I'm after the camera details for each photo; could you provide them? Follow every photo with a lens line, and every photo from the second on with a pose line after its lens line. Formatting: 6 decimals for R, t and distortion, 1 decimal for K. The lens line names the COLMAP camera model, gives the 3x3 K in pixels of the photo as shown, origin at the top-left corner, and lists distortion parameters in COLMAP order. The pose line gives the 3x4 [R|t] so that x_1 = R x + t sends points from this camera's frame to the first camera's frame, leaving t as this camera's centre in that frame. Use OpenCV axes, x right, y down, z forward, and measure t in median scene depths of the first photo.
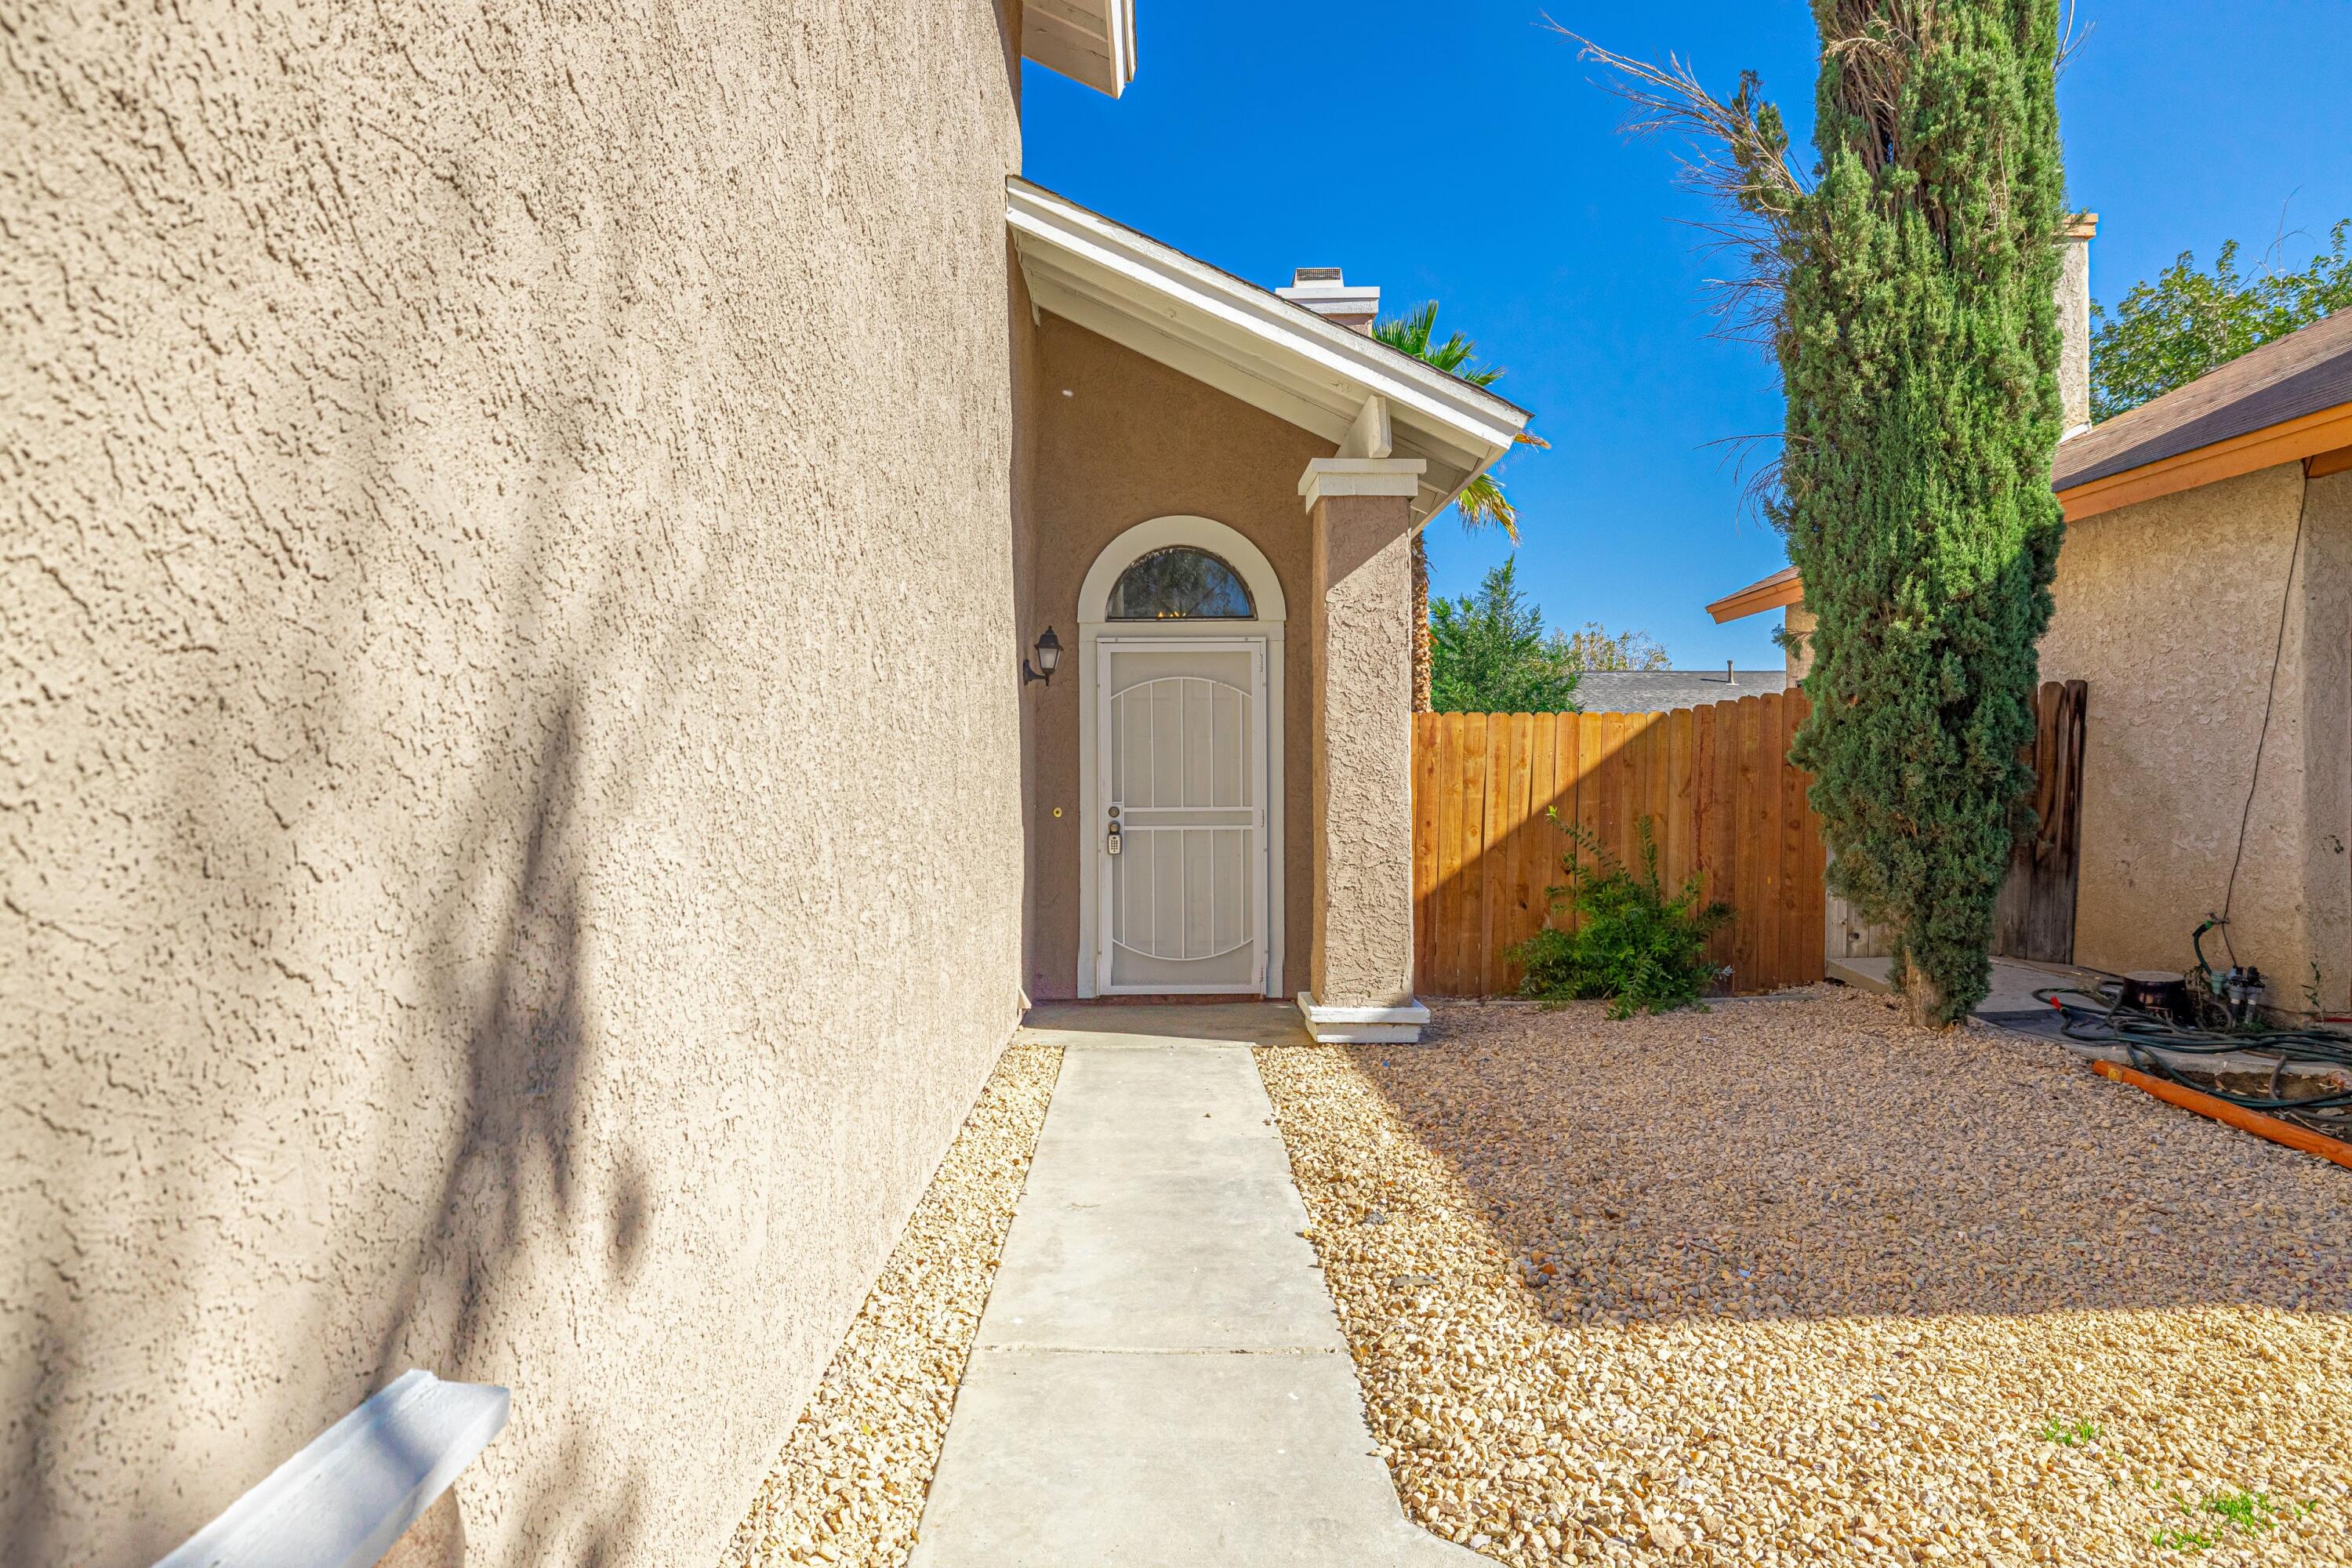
lens RADIAL K [[1444.8, 0, 1176.0], [0, 1444.8, 784.0], [0, 0, 1]] dist [0.000153, 0.000729]
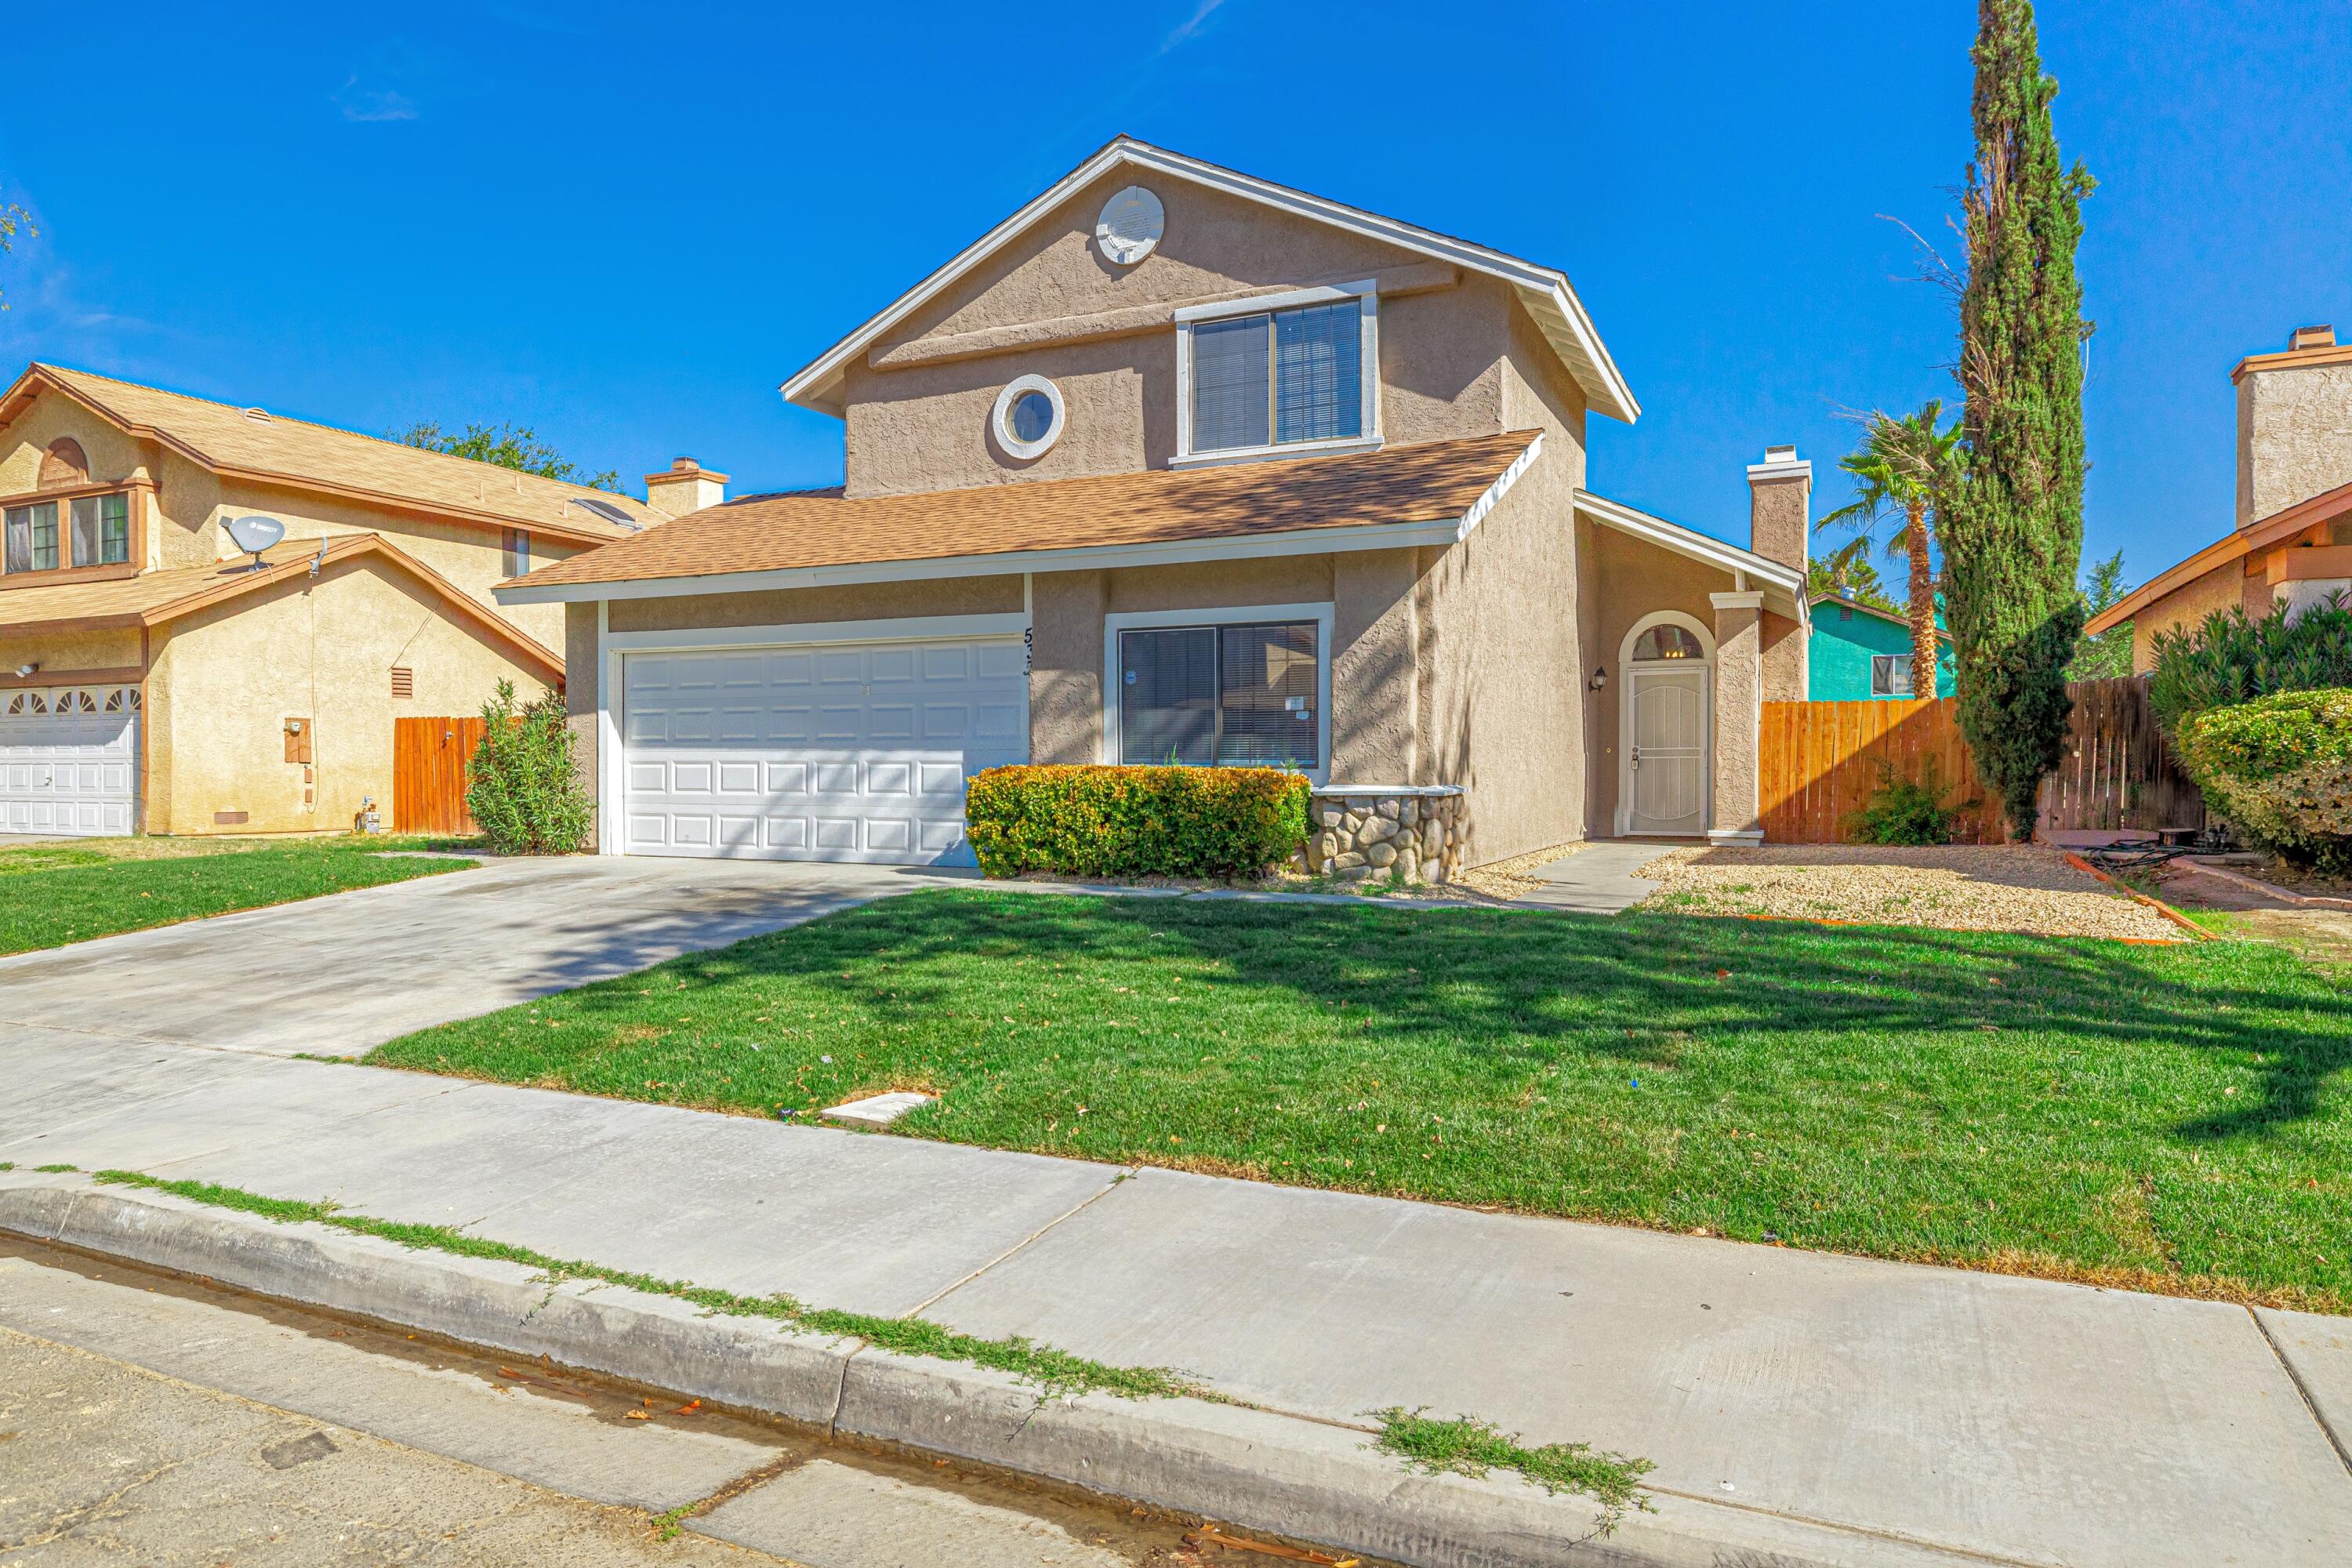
lens RADIAL K [[1444.8, 0, 1176.0], [0, 1444.8, 784.0], [0, 0, 1]] dist [0.000153, 0.000729]
pose [[0.900934, 0.009387, -0.433854, 0.349642], [-0.006314, 0.999944, 0.008523, 0.071402], [0.433910, -0.004939, 0.900943, -1.562759]]
